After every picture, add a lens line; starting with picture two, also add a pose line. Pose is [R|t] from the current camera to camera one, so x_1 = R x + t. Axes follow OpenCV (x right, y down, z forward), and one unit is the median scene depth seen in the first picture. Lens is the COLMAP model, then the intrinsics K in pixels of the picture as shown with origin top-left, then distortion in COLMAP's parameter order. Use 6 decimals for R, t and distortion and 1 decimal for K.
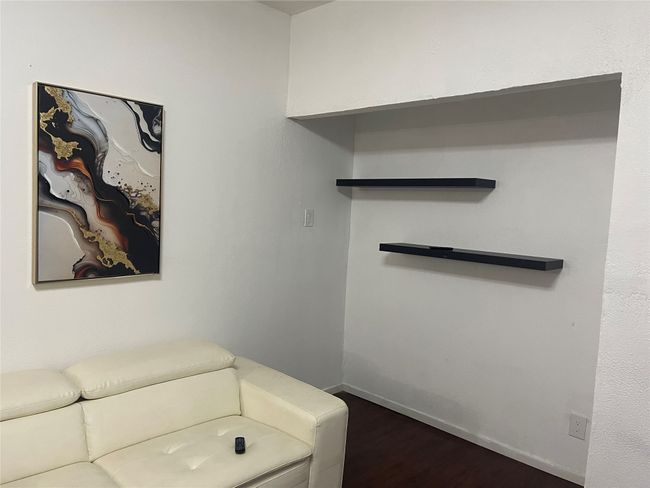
lens RADIAL K [[492.7, 0, 324.4], [0, 492.7, 231.4], [0, 0, 1]] dist [0.058604, -0.065235]
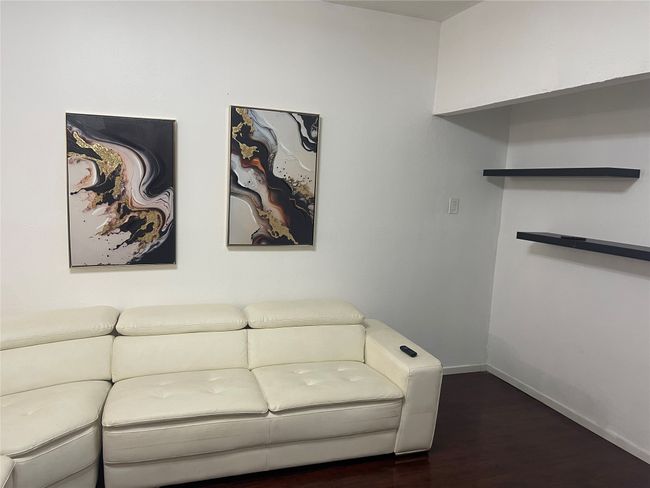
lens RADIAL K [[492.7, 0, 324.4], [0, 492.7, 231.4], [0, 0, 1]] dist [0.058604, -0.065235]
pose [[0.901434, 0.043126, -0.430762, 0.259722], [-0.034466, 0.999017, 0.027892, 0.011771], [0.431542, -0.010296, 0.902034, -0.152747]]
